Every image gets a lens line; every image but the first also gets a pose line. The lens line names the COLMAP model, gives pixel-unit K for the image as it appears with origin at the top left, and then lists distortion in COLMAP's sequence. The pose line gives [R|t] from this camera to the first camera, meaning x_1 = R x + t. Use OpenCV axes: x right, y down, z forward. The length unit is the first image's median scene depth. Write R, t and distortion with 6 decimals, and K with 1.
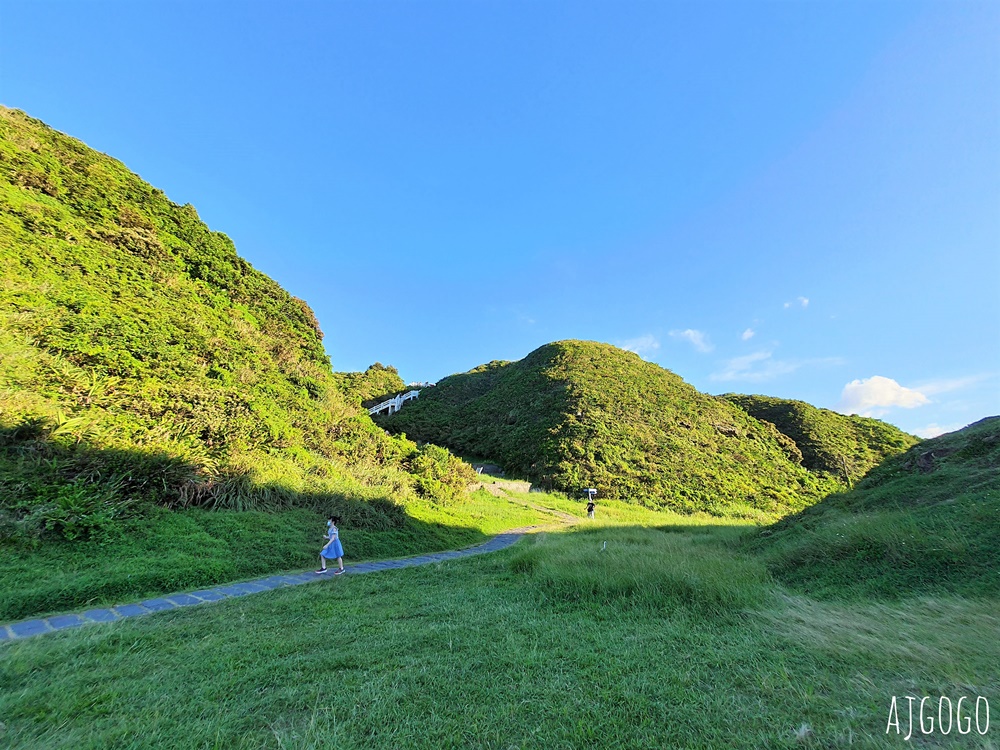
lens RADIAL K [[396.0, 0, 505.3], [0, 396.0, 367.4], [0, 0, 1]] dist [0.005587, -0.003004]
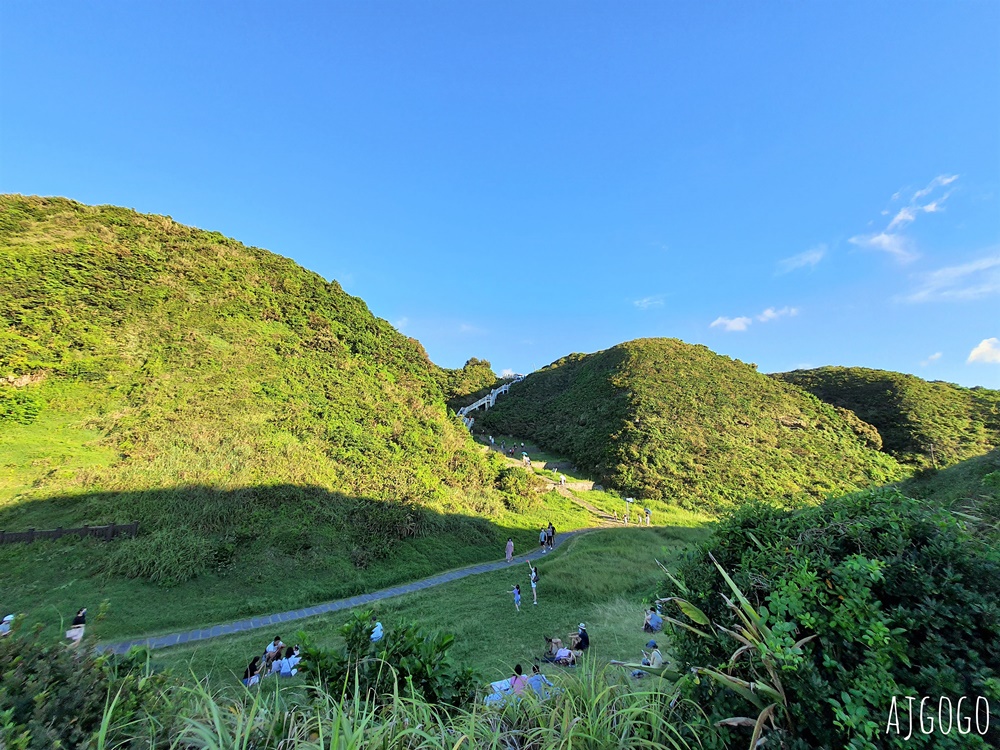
lens RADIAL K [[396.0, 0, 501.8], [0, 396.0, 367.5], [0, 0, 1]] dist [0.005587, -0.003004]
pose [[0.968479, -0.057058, -0.242473, 0.088909], [0.082222, 0.992080, 0.094954, -0.188932], [0.235135, -0.111898, 0.965500, -0.236249]]
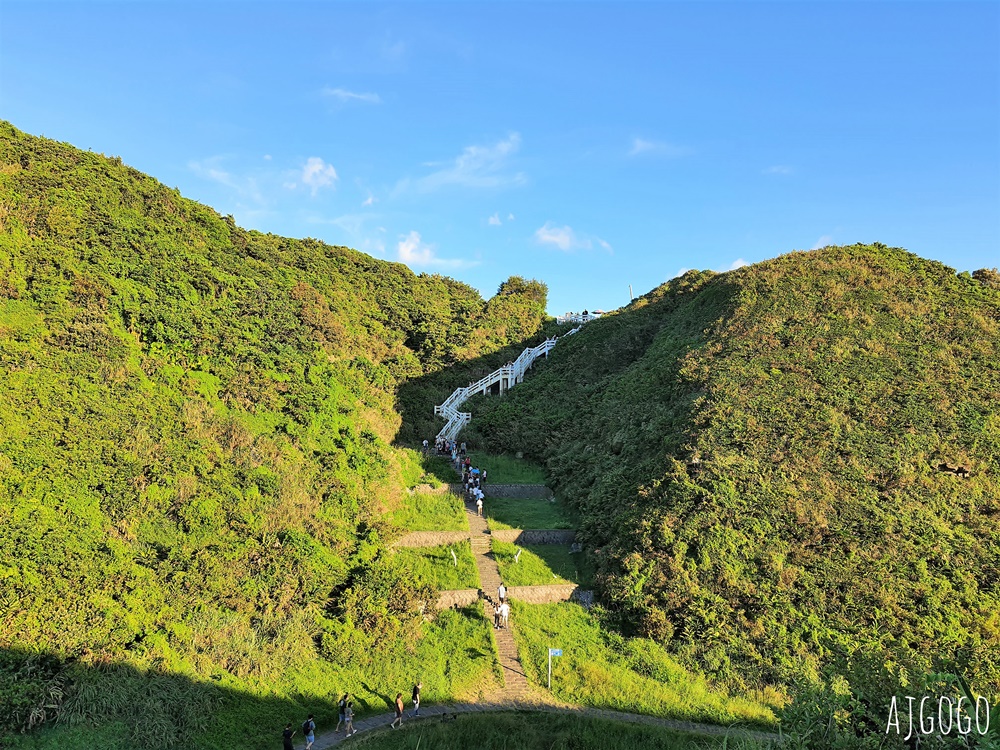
lens RADIAL K [[771.0, 0, 493.7], [0, 771.0, 382.2], [0, 0, 1]] dist [0.046766, -0.096882]
pose [[0.867969, -0.008383, -0.496547, 0.490766], [0.146185, 0.959871, 0.239327, -0.306364], [0.474615, -0.280317, 0.834364, -0.055811]]
